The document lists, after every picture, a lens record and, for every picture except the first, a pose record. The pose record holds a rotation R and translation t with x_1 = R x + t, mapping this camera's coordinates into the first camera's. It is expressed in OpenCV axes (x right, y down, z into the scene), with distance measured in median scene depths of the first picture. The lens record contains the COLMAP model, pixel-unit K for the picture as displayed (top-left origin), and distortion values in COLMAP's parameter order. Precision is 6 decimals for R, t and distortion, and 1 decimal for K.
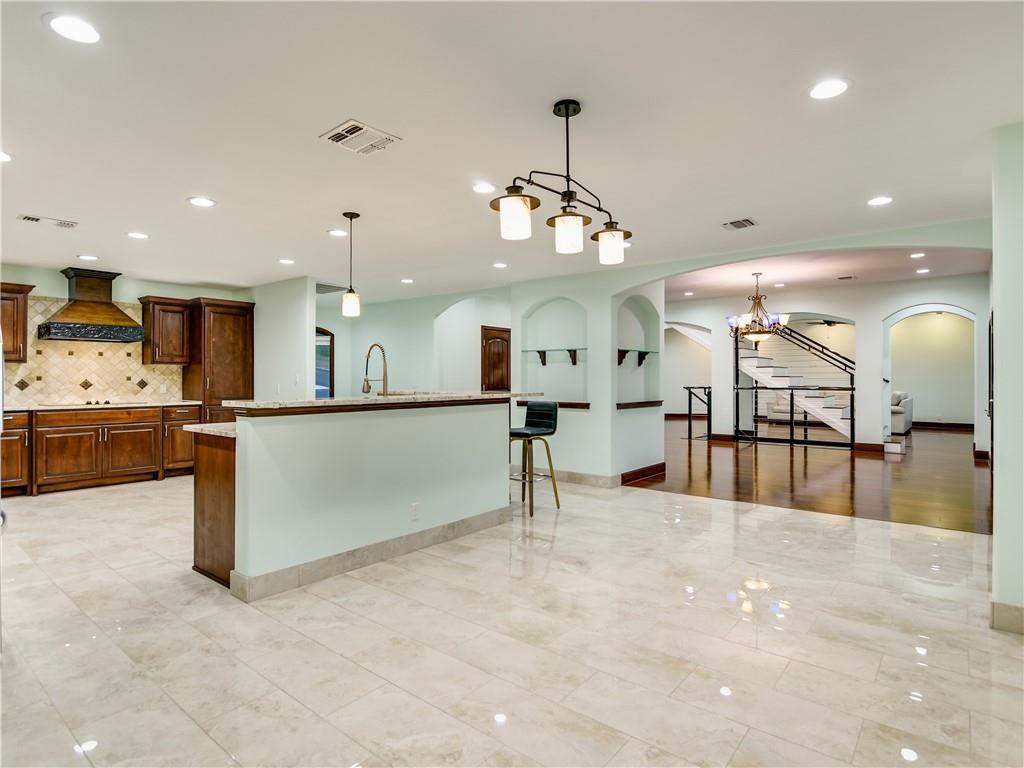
lens RADIAL K [[555.4, 0, 512.0], [0, 555.4, 384.0], [0, 0, 1]] dist [0.001721, 0.000357]
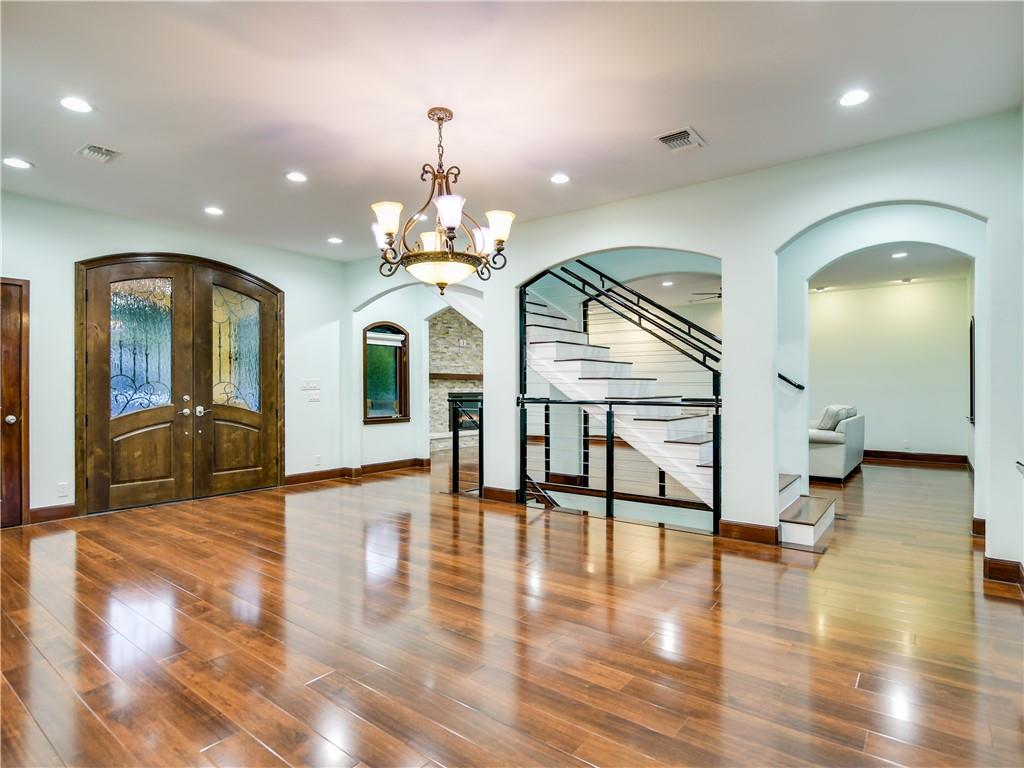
lens RADIAL K [[555.4, 0, 512.0], [0, 555.4, 384.0], [0, 0, 1]] dist [0.001721, 0.000357]
pose [[0.999389, -0.000377, 0.034938, 0.418039], [0.001011, 0.999835, -0.018120, 0.001026], [-0.034925, 0.018144, 0.999225, 0.530877]]
